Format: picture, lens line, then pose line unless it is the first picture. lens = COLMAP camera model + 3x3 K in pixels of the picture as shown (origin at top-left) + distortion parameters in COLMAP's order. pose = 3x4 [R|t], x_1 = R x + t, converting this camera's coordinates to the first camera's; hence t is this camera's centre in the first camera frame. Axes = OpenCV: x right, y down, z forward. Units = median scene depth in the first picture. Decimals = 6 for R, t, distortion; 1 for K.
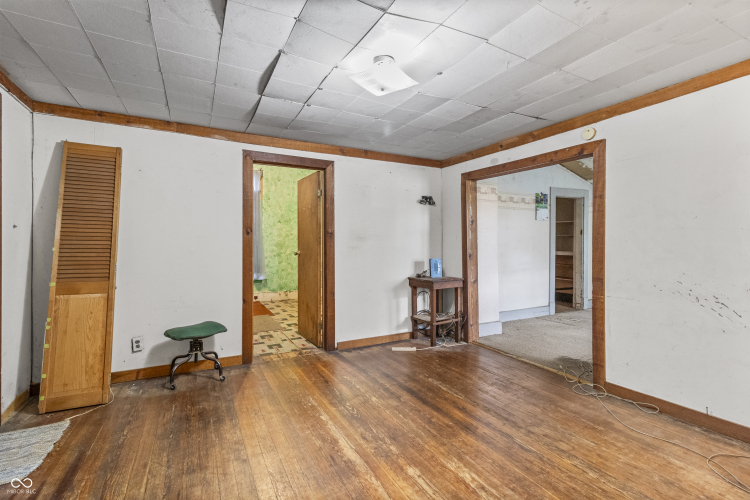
lens RADIAL K [[345.7, 0, 370.1], [0, 345.7, 244.2], [0, 0, 1]] dist [0.002731, -0.000987]
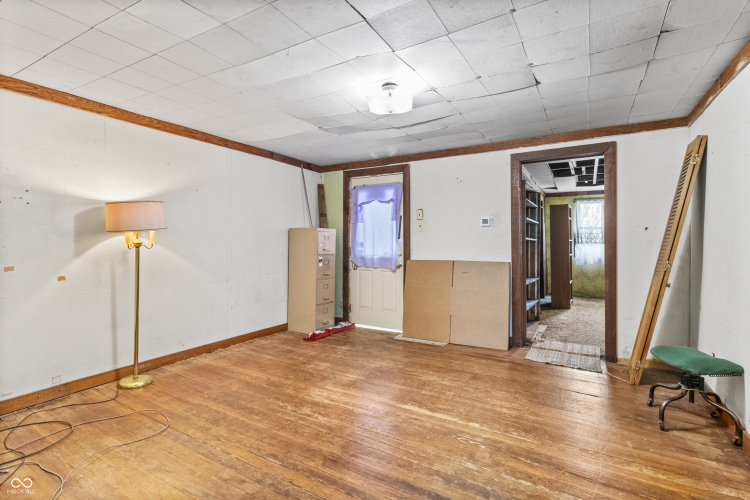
lens RADIAL K [[359.1, 0, 374.0], [0, 359.1, 243.7], [0, 0, 1]] dist [-0.010755, 0.000395]
pose [[-0.844777, 0.004352, -0.535101, 0.494824], [-0.000942, 0.999953, 0.009620, -0.003731], [0.535118, 0.008631, -0.844733, 1.332146]]
